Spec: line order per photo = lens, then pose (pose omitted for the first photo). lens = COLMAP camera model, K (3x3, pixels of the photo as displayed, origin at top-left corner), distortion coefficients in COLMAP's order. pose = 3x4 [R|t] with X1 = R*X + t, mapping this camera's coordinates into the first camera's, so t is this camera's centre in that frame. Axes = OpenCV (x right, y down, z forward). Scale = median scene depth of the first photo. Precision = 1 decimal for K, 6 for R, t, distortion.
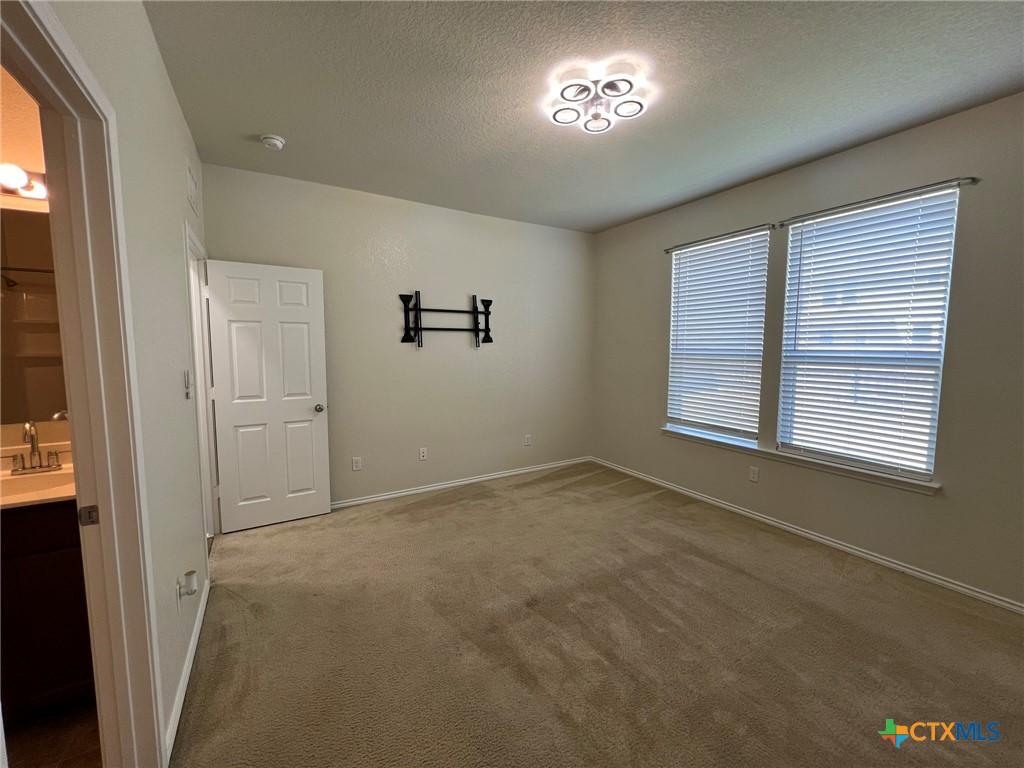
lens RADIAL K [[409.9, 0, 510.8], [0, 409.9, 380.0], [0, 0, 1]] dist [-0.001414, -0.000059]
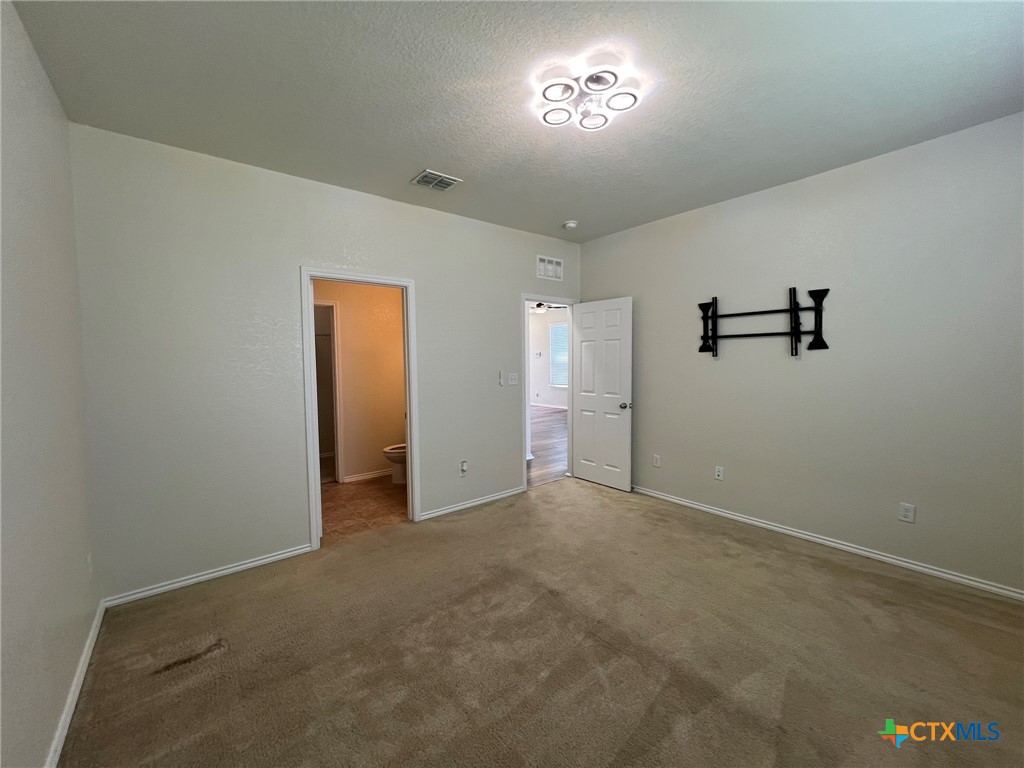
lens RADIAL K [[408.3, 0, 510.4], [0, 408.3, 381.4], [0, 0, 1]] dist [-0.000757, 0.000356]
pose [[0.143659, 0.053425, -0.988184, 0.722506], [-0.069702, 0.996608, 0.043748, -0.036728], [0.987170, 0.062593, 0.146895, 0.464224]]
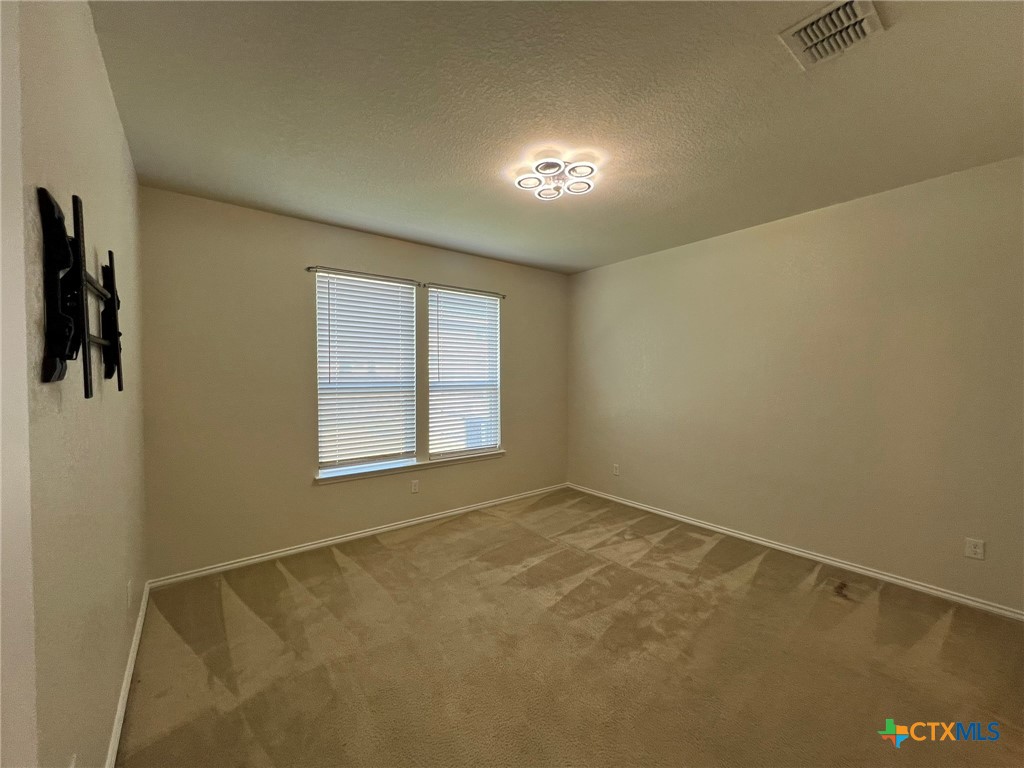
lens RADIAL K [[408.3, 0, 510.4], [0, 408.3, 381.4], [0, 0, 1]] dist [-0.000757, 0.000356]
pose [[-0.127950, -0.012430, 0.991703, -0.605483], [0.087835, 0.995850, 0.023815, -0.076212], [-0.987883, 0.090154, -0.126328, 0.842358]]
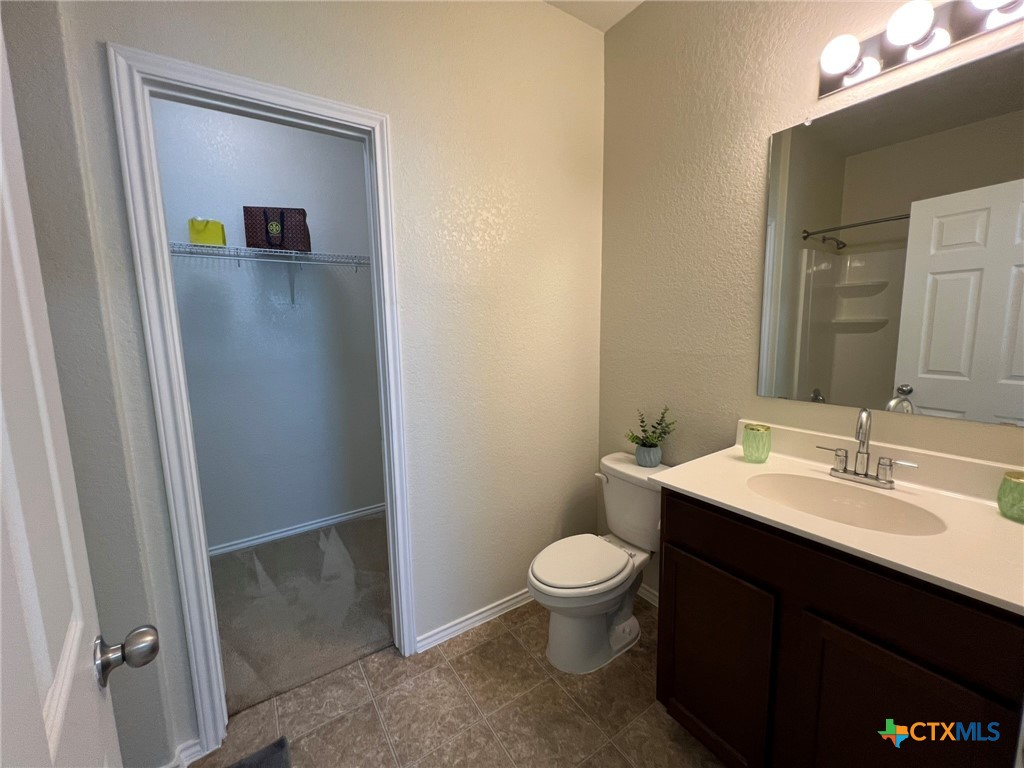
lens RADIAL K [[408.3, 0, 510.4], [0, 408.3, 381.4], [0, 0, 1]] dist [-0.000757, 0.000356]
pose [[0.054689, 0.128223, -0.990236, -0.279809], [-0.058622, 0.990422, 0.125010, 0.002797], [0.996781, 0.051213, 0.061682, 0.189446]]
